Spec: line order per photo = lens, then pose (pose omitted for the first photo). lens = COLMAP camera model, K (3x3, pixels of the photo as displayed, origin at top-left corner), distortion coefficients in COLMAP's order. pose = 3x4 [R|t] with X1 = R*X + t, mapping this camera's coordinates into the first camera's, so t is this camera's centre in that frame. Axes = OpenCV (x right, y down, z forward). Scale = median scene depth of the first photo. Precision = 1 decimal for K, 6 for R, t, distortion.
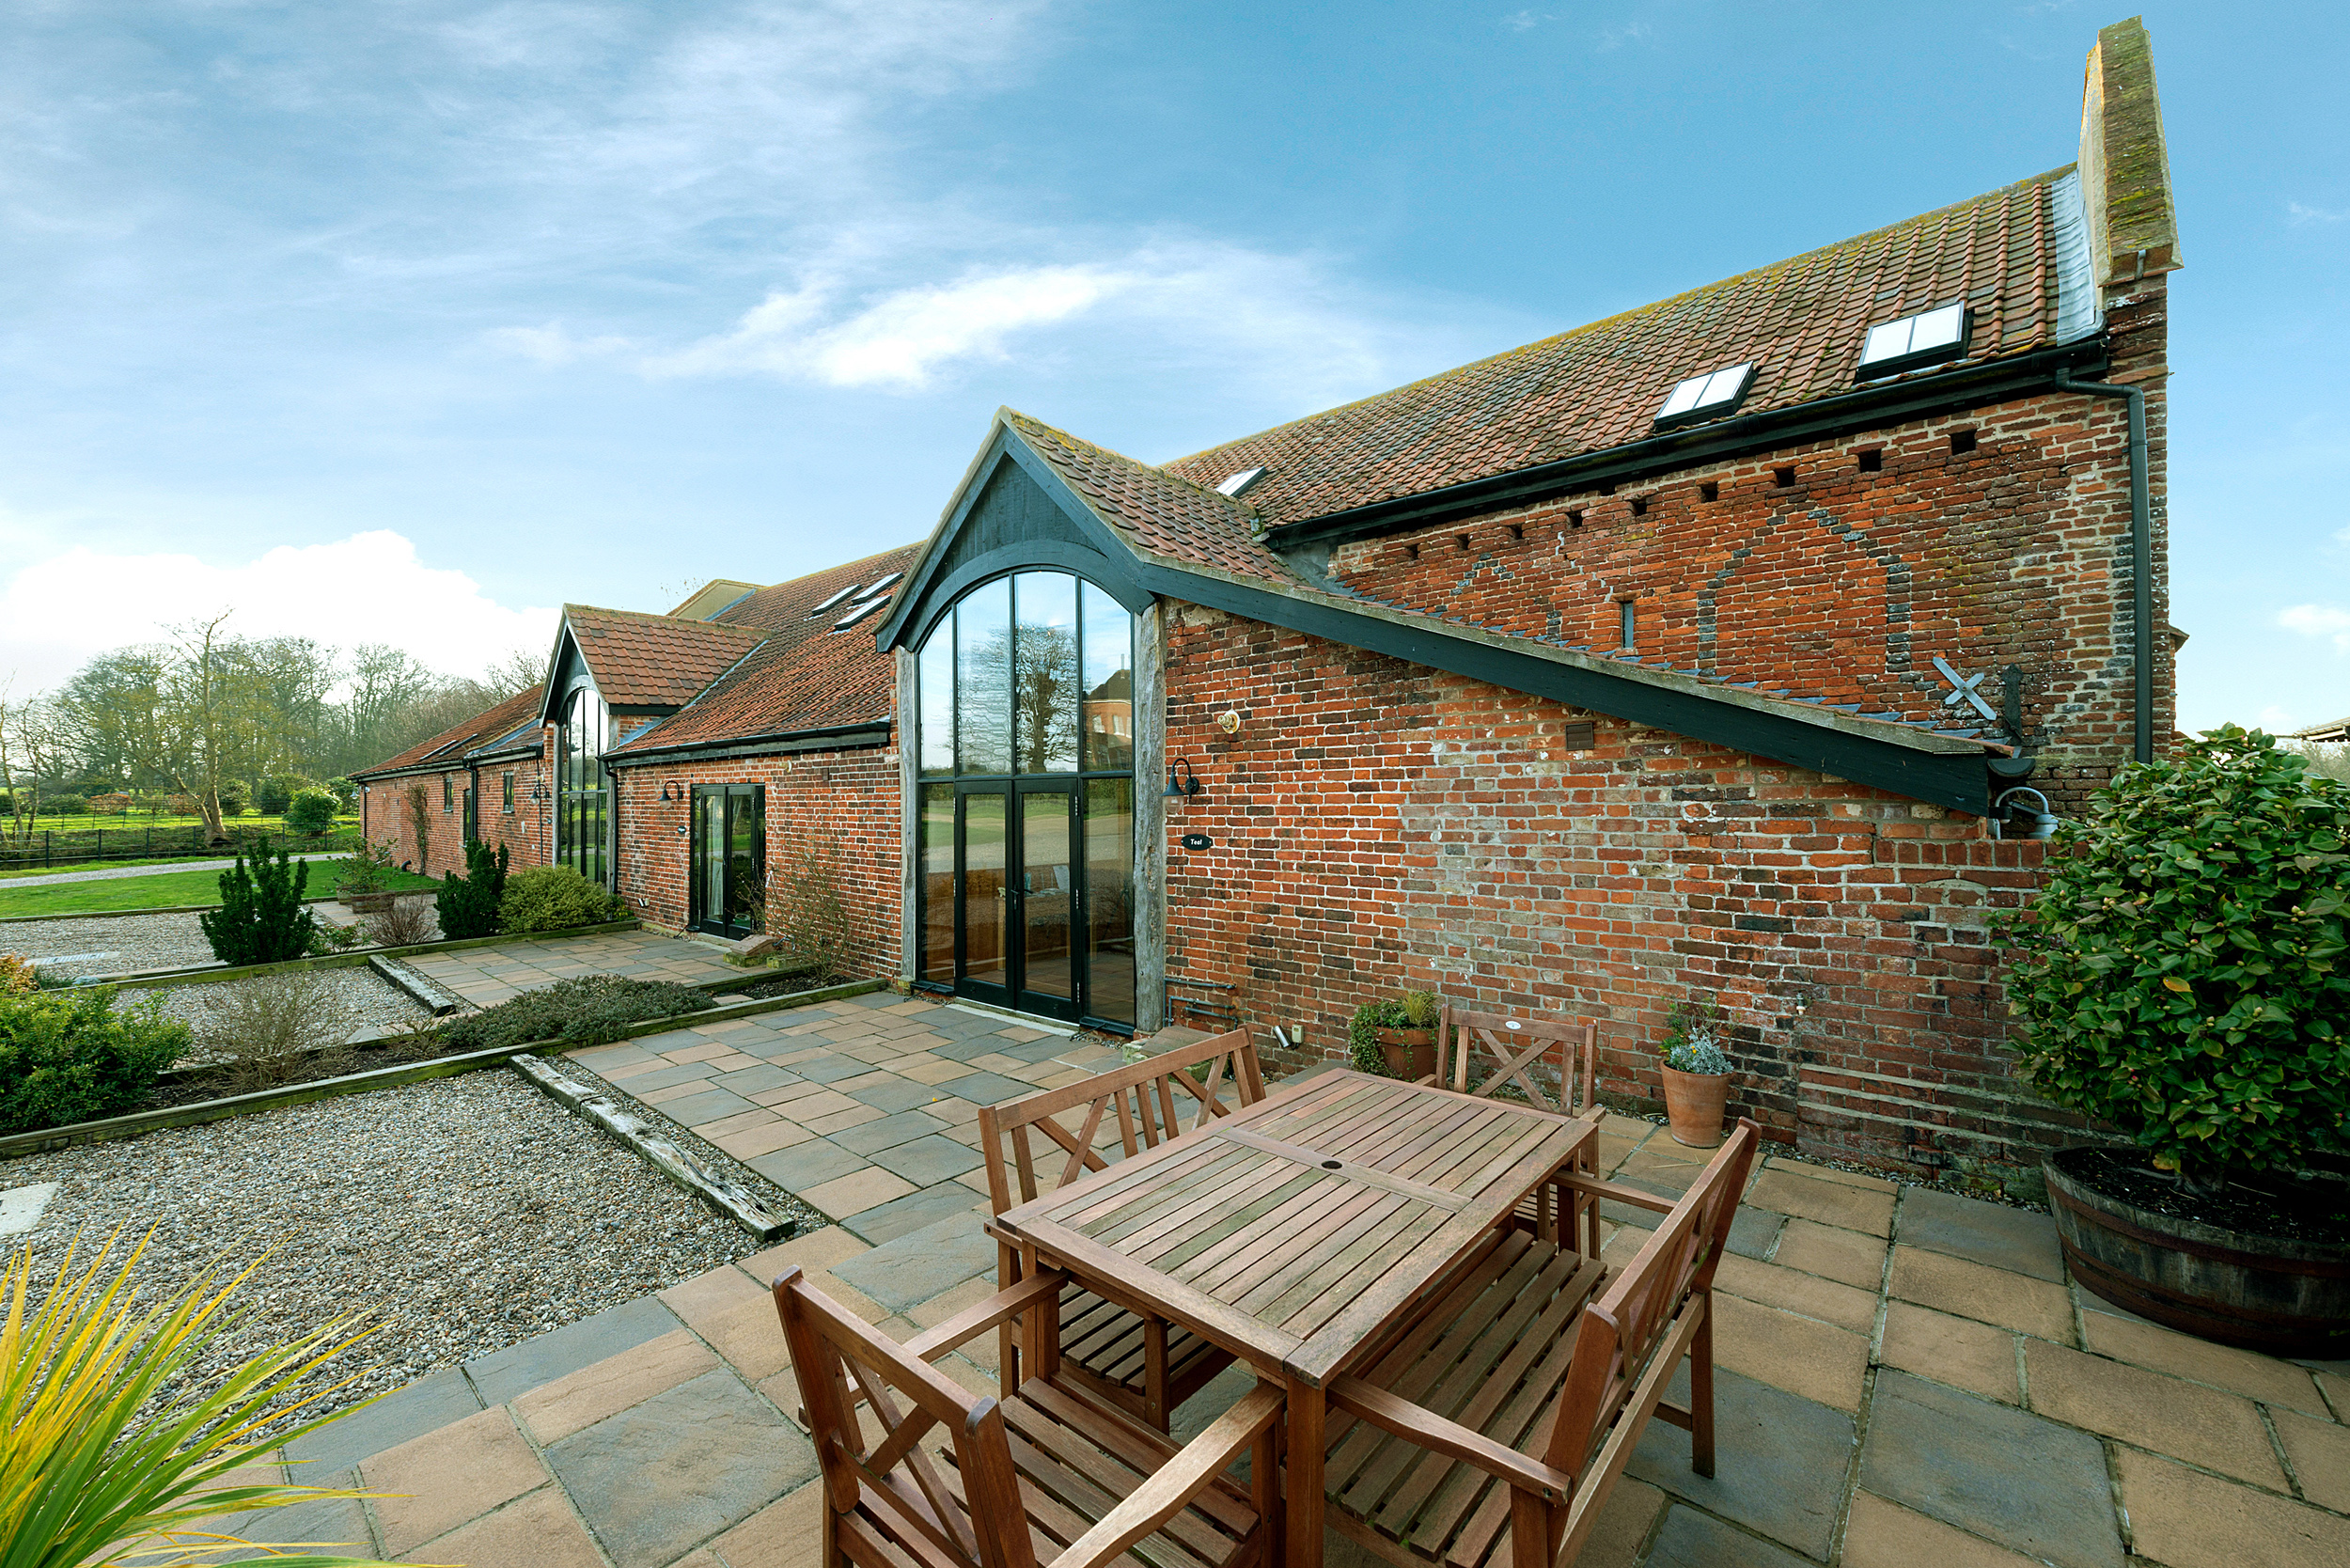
lens RADIAL K [[915.9, 0, 1174.5], [0, 915.9, 776.5], [0, 0, 1]] dist [0.018038, -0.008278]
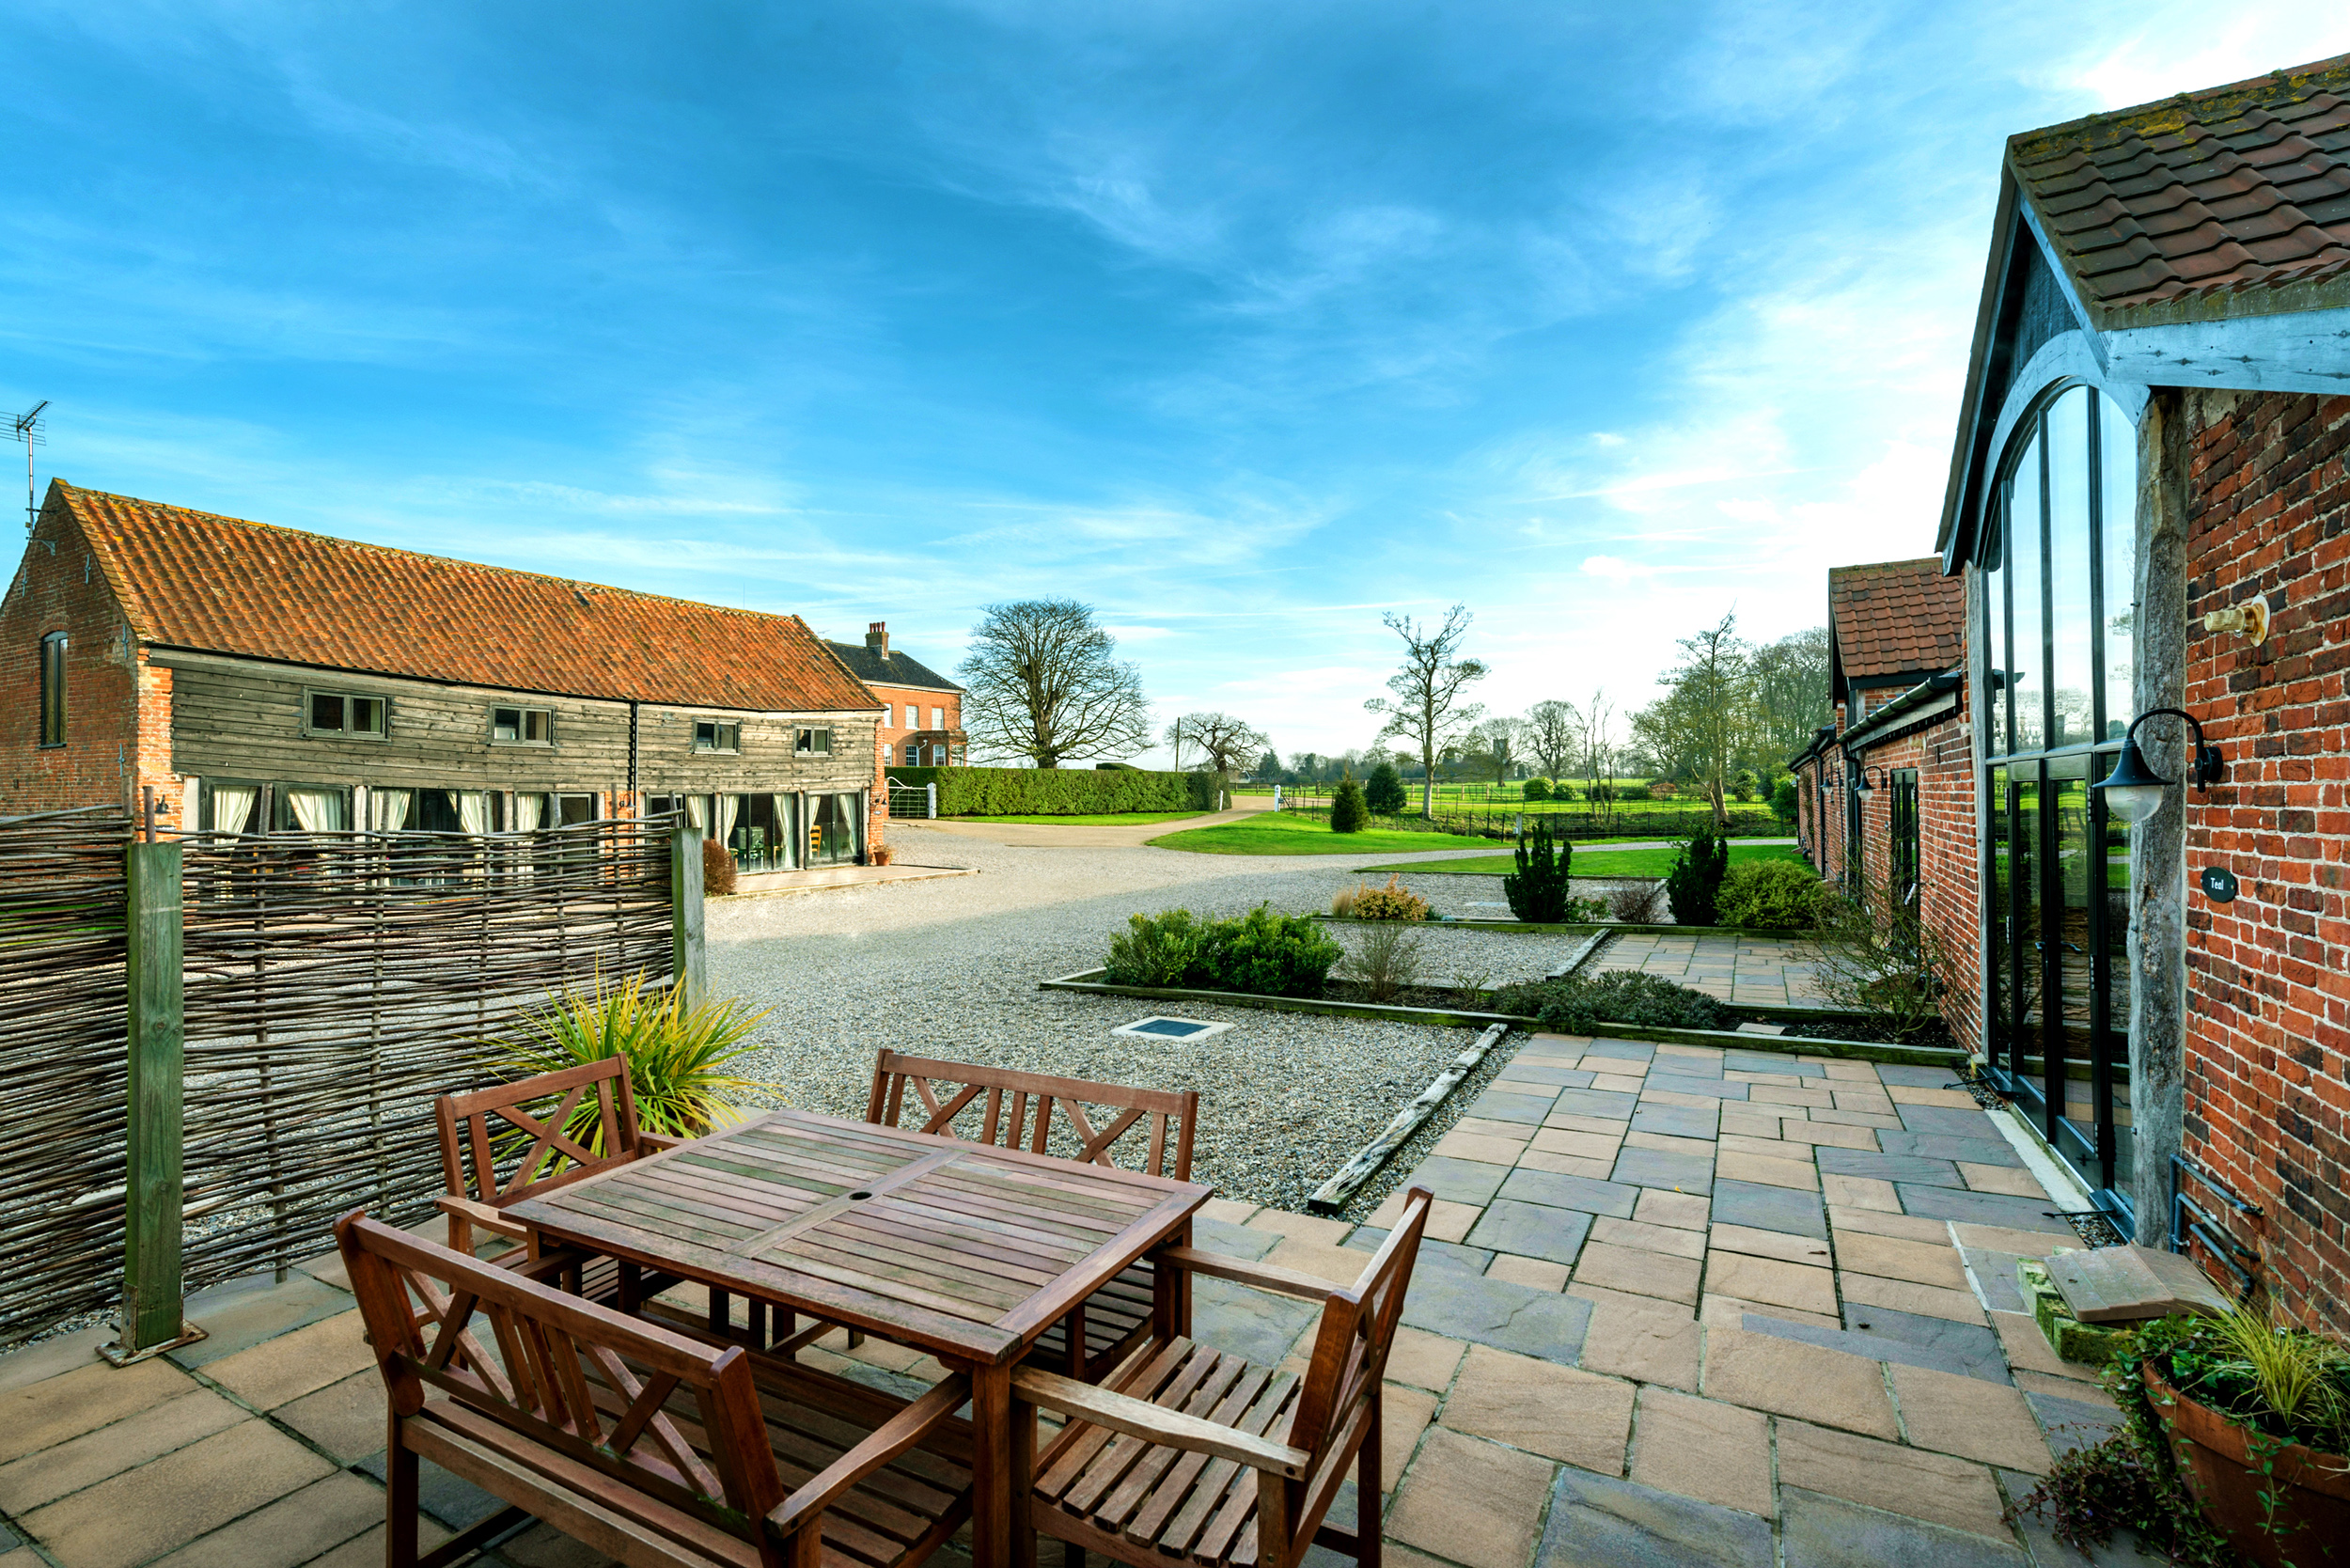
lens RADIAL K [[1042.9, 0, 1183.7], [0, 1042.9, 799.6], [0, 0, 1]] dist [0.008686, -0.004152]
pose [[0.225199, 0.007048, -0.974287, 0.438324], [0.031077, 0.999413, 0.014413, 0.003876], [0.973817, -0.033523, 0.224848, 0.373081]]
